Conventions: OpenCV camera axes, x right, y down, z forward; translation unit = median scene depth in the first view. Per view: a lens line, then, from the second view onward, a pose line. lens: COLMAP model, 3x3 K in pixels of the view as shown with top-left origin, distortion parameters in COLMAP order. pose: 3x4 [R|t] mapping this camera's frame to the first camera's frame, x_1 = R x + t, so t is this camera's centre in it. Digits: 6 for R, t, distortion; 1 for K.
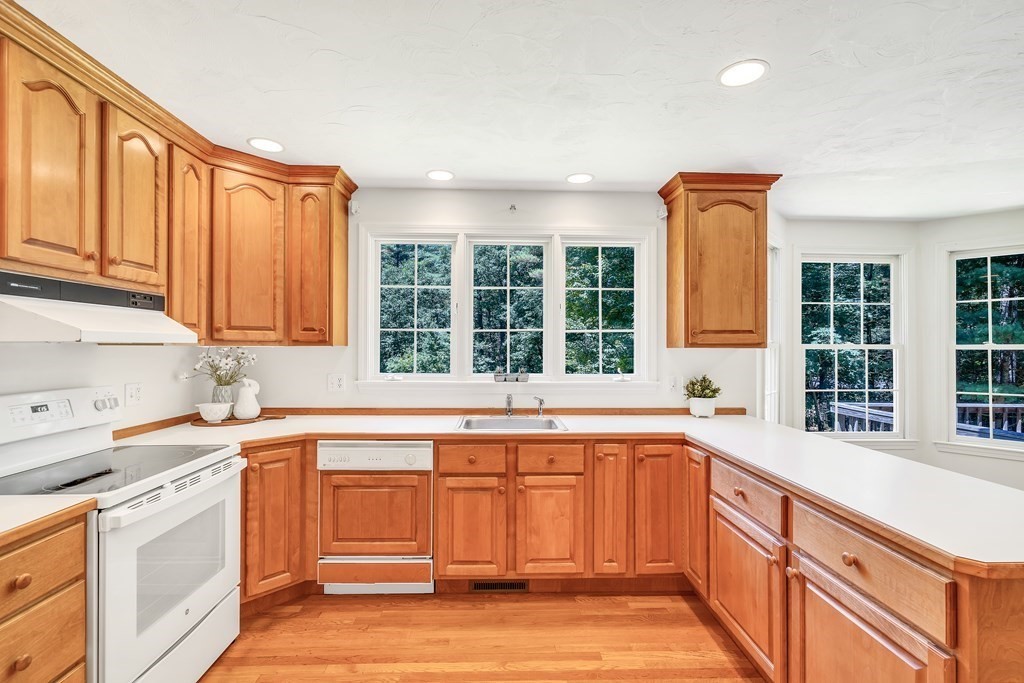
lens RADIAL K [[473.6, 0, 509.7], [0, 473.6, 344.8], [0, 0, 1]] dist [-0.006264, -0.001094]
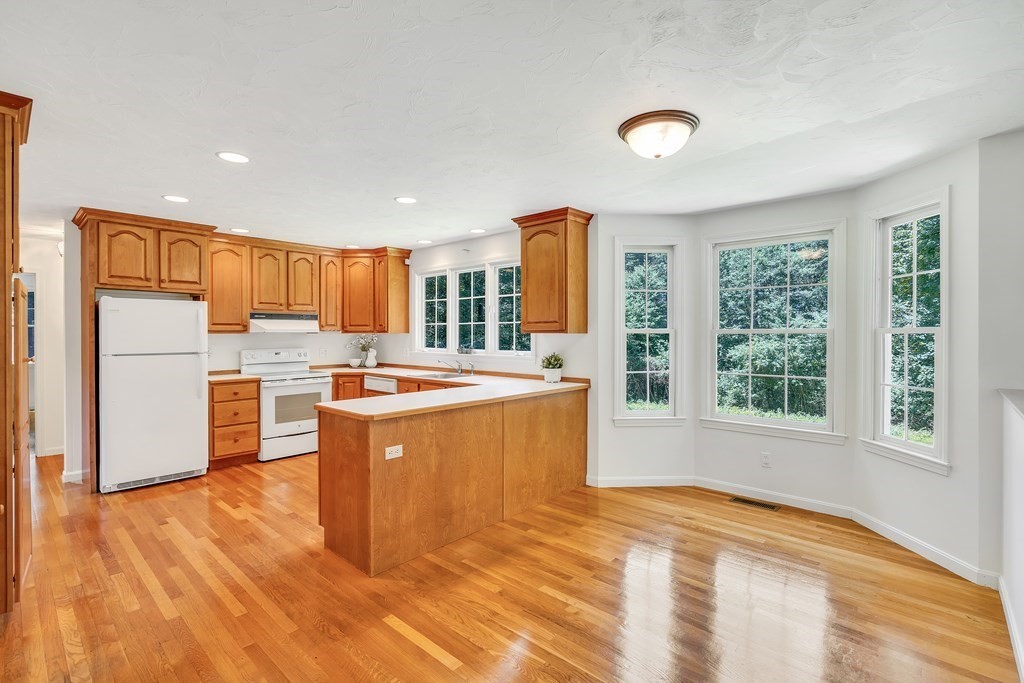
lens RADIAL K [[473.6, 0, 512.9], [0, 473.6, 335.6], [0, 0, 1]] dist [-0.006264, -0.001094]
pose [[0.719563, -0.001719, -0.694425, 1.469111], [0.006274, 0.999972, 0.004026, 0.007736], [0.694398, -0.007254, 0.719554, -0.110618]]
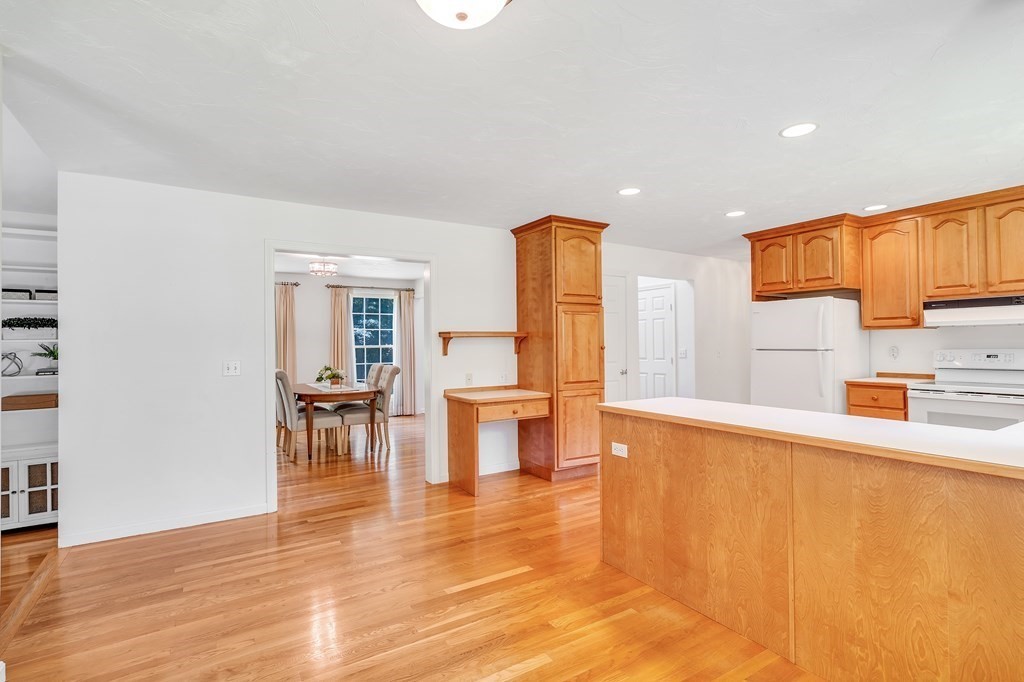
lens RADIAL K [[473.6, 0, 506.4], [0, 473.6, 342.3], [0, 0, 1]] dist [-0.006264, -0.001094]
pose [[-0.860614, 0.002551, -0.509252, 1.280557], [0.008898, 0.999910, -0.010029, 0.045984], [0.509180, -0.013162, -0.860559, 1.104003]]
